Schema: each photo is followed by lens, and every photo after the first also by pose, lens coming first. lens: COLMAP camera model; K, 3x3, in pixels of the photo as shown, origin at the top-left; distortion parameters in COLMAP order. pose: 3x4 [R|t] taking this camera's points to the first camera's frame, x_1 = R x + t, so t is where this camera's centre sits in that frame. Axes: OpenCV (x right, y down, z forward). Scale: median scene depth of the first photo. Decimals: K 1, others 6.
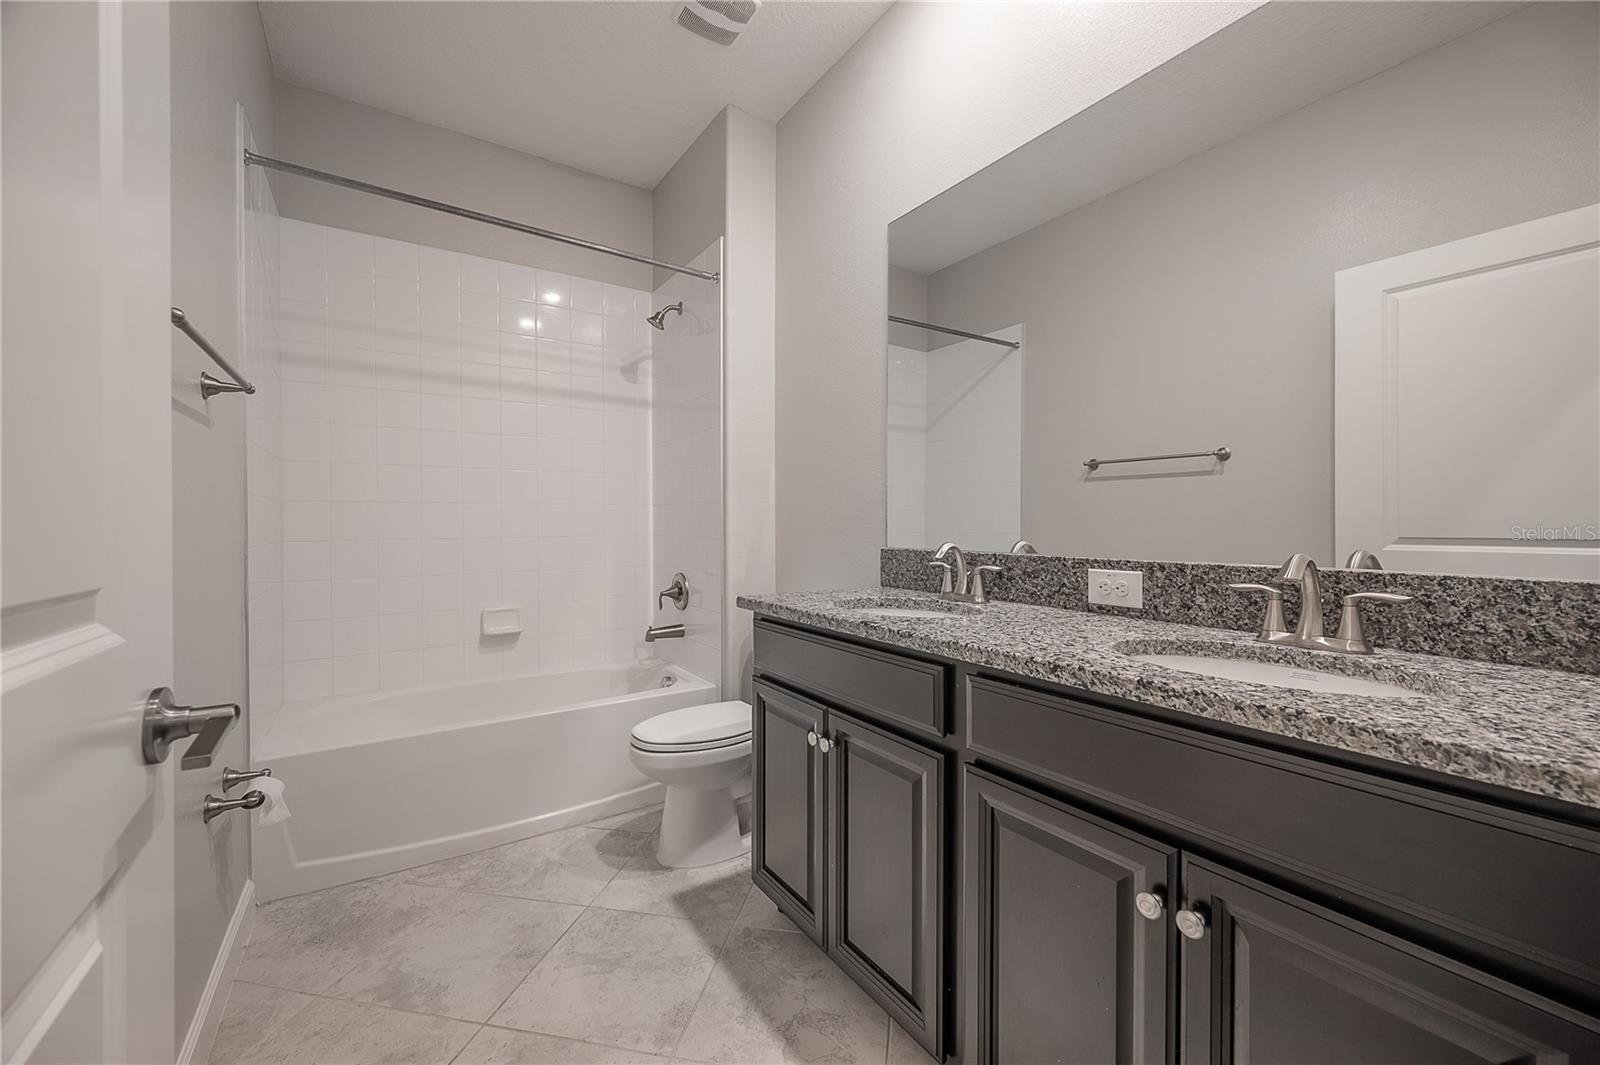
lens RADIAL K [[636.3, 0, 800.0], [0, 636.3, 532.5], [0, 0, 1]] dist [0.000376, 0.000025]
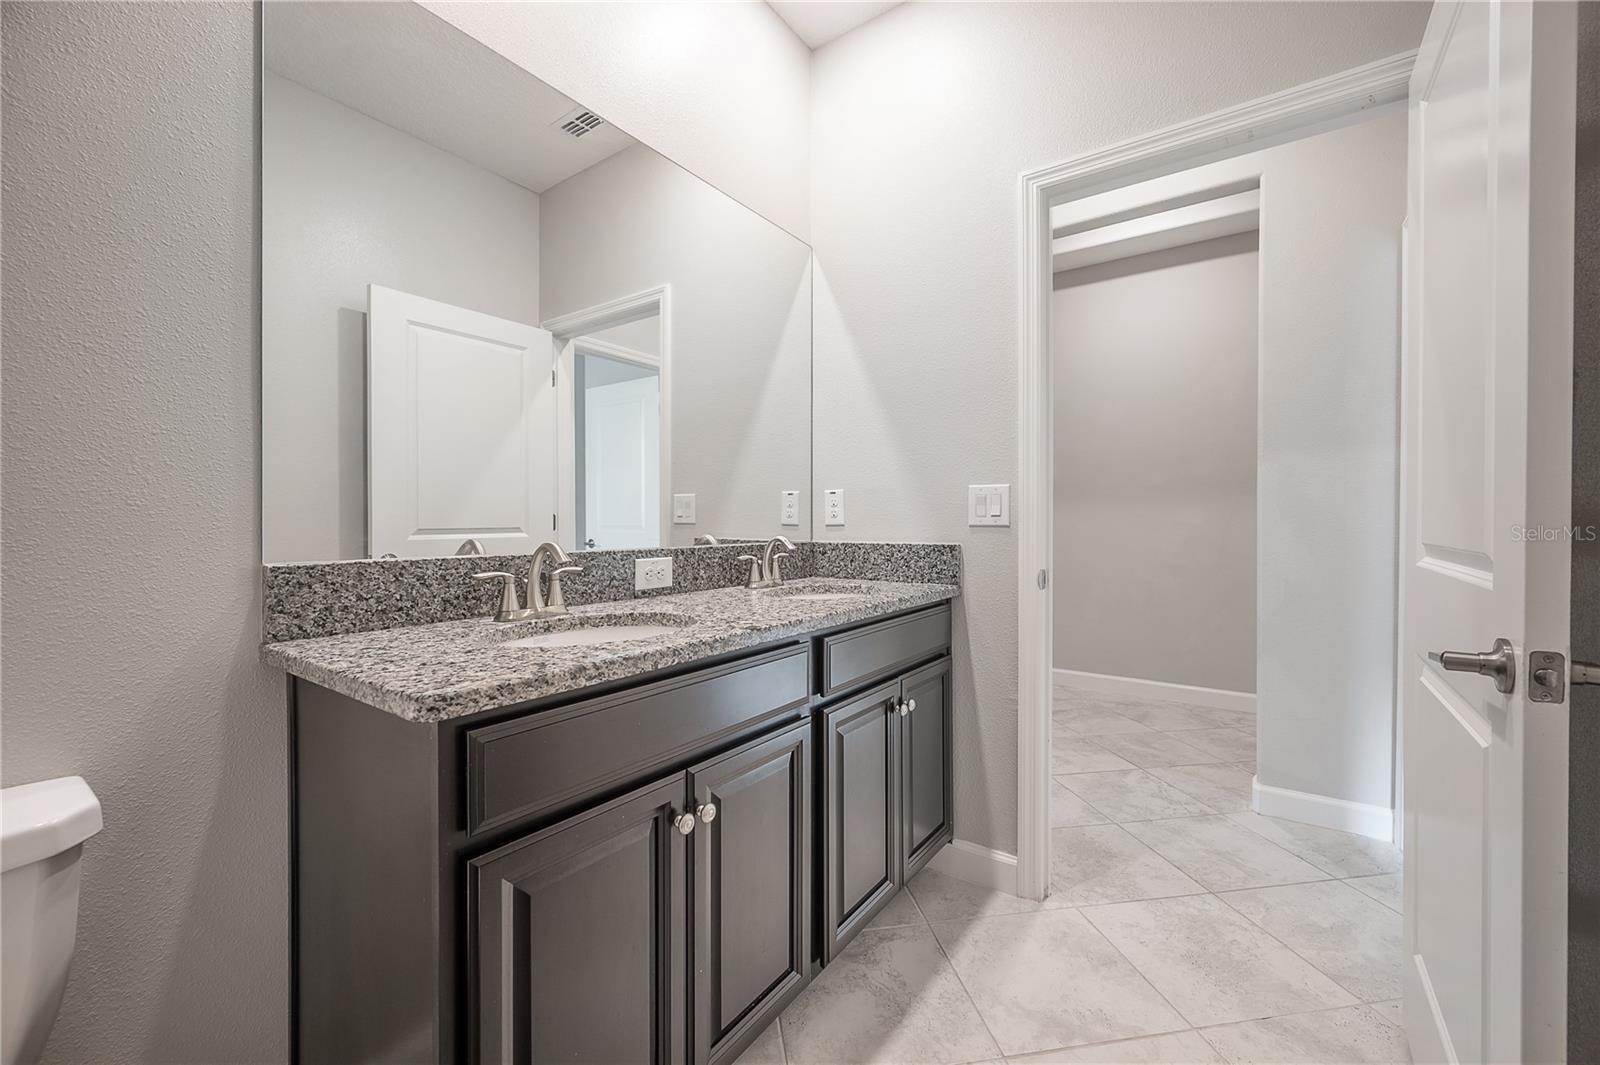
lens RADIAL K [[636.3, 0, 800.0], [0, 636.3, 532.5], [0, 0, 1]] dist [0.000376, 0.000025]
pose [[-0.355182, -0.015991, 0.934660, -0.676512], [0.012222, 0.999689, 0.021748, -0.009741], [-0.934717, 0.019148, -0.354876, 1.132762]]
